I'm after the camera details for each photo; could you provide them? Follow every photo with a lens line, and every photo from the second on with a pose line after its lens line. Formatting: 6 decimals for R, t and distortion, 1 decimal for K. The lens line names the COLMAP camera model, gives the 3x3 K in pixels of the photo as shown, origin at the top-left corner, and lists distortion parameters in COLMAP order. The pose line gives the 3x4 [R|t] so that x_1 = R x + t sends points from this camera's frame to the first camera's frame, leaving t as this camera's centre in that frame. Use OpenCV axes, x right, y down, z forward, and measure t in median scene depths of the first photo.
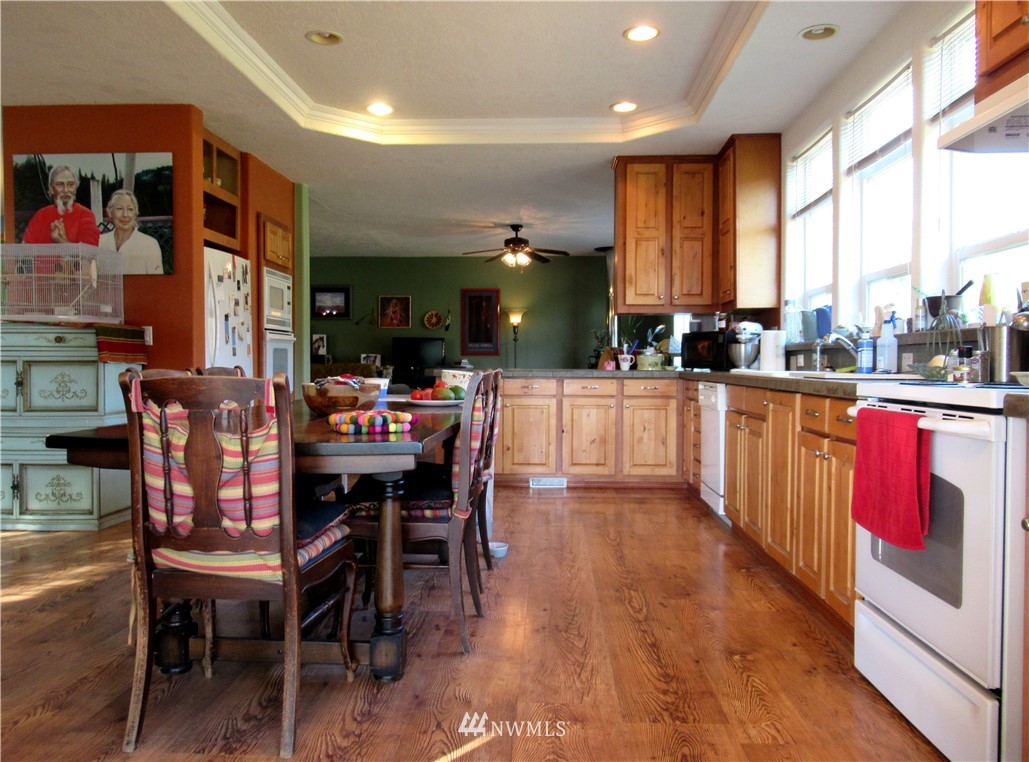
lens RADIAL K [[786.7, 0, 516.1], [0, 786.7, 384.6], [0, 0, 1]] dist [0.001056, 0.000750]
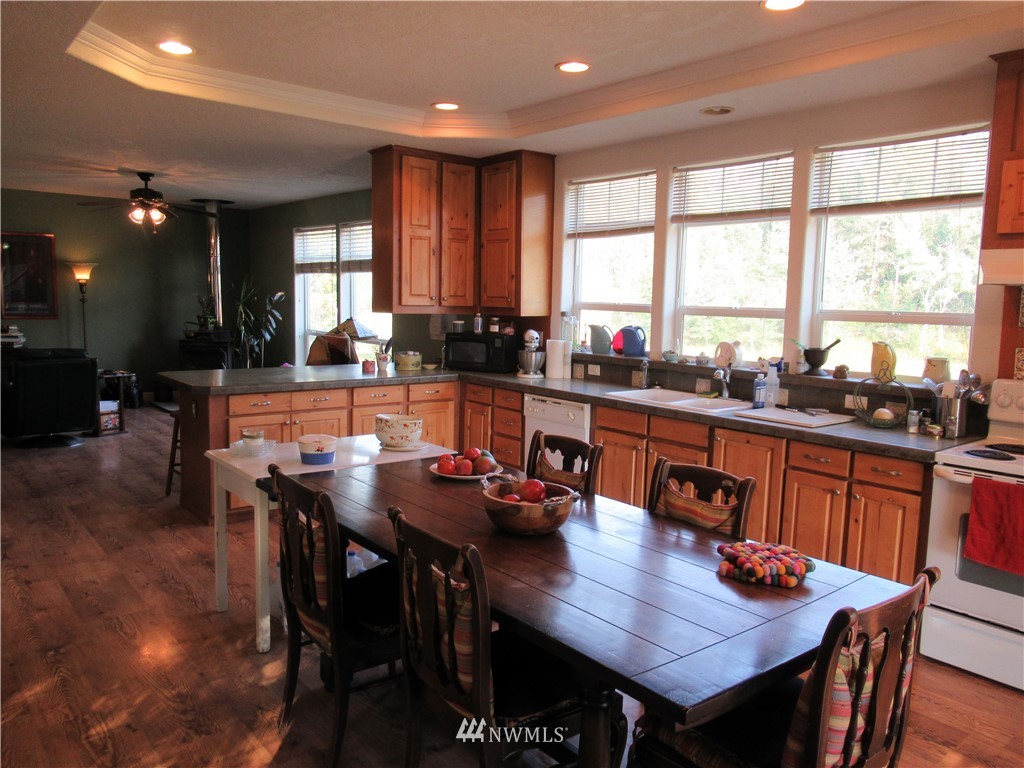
lens RADIAL K [[772.7, 0, 510.6], [0, 772.7, 383.9], [0, 0, 1]] dist [0.026305, -0.000041]
pose [[0.759935, -0.057418, 0.647458, -0.376951], [-0.004559, 0.995595, 0.093642, -0.095382], [-0.649983, -0.074114, 0.756326, 0.194347]]
